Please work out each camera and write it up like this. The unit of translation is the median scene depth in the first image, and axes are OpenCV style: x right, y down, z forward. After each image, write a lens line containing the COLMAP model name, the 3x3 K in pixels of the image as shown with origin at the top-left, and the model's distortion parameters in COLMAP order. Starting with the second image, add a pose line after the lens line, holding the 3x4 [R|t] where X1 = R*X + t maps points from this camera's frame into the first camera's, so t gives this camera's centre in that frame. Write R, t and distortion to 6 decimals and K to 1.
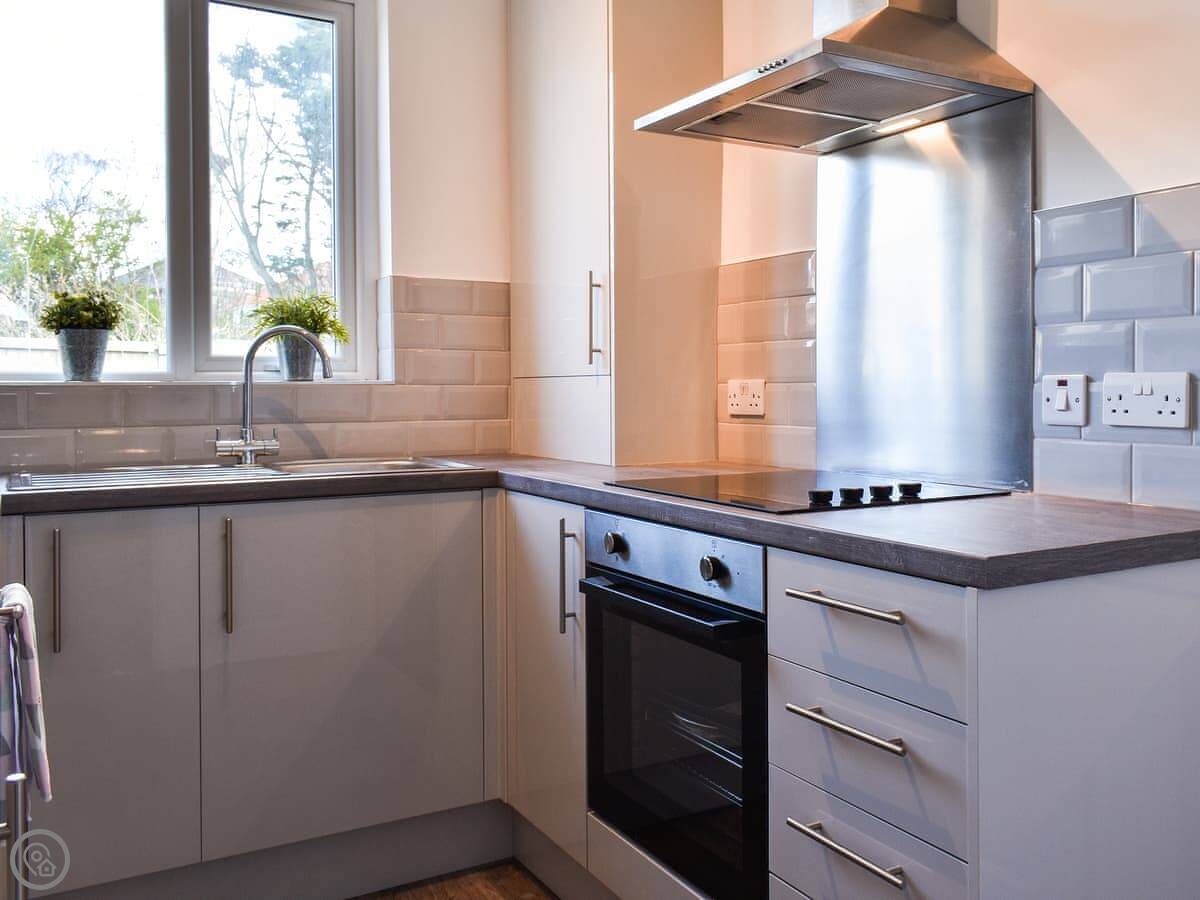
lens RADIAL K [[1083.2, 0, 669.6], [0, 1083.2, 396.2], [0, 0, 1]] dist [0.008594, -0.001169]
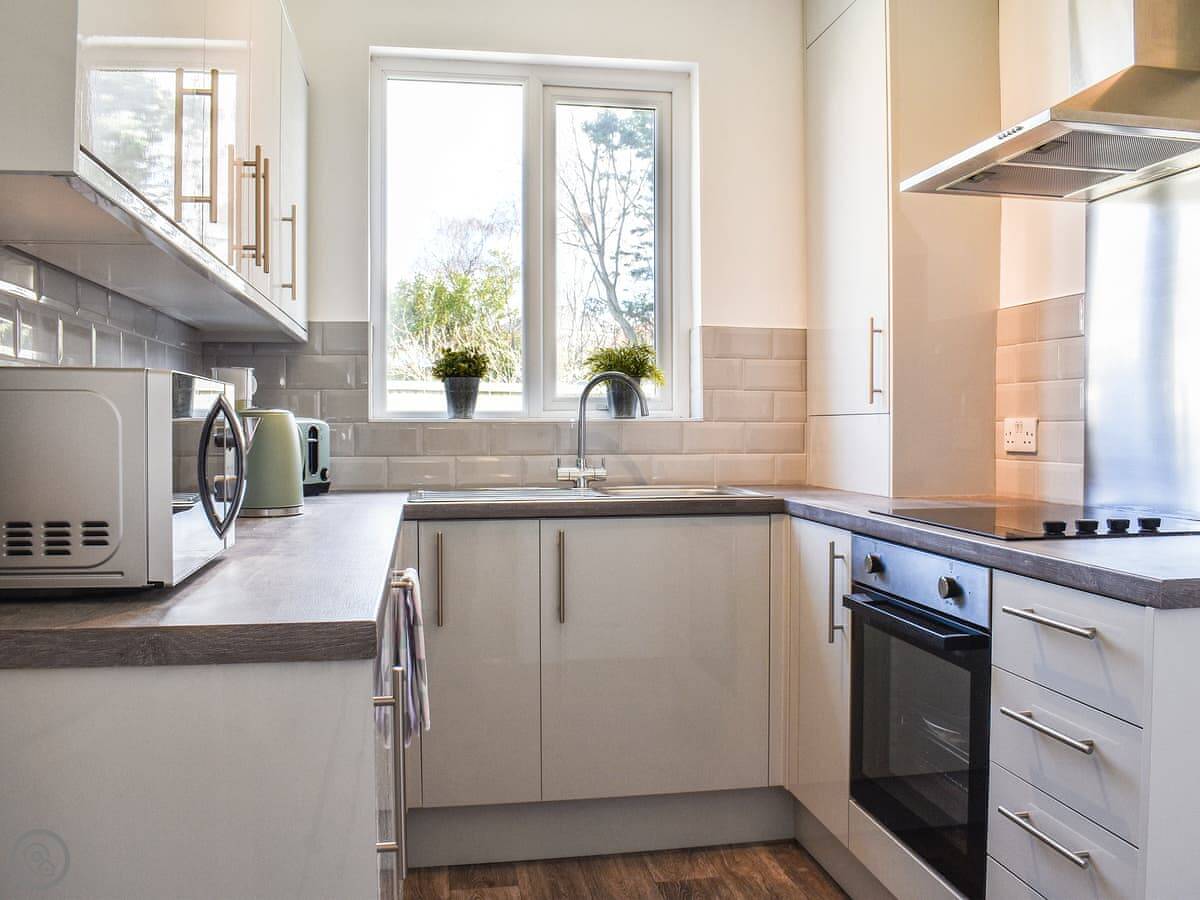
lens RADIAL K [[1070.1, 0, 600.0], [0, 1070.1, 450.0], [0, 0, 1]] dist [-0.093880, 0.018697]
pose [[0.929173, 0.011654, -0.369462, 0.071656], [-0.005517, 0.999829, 0.017663, -0.000206], [0.369604, -0.014373, 0.929078, -0.097312]]
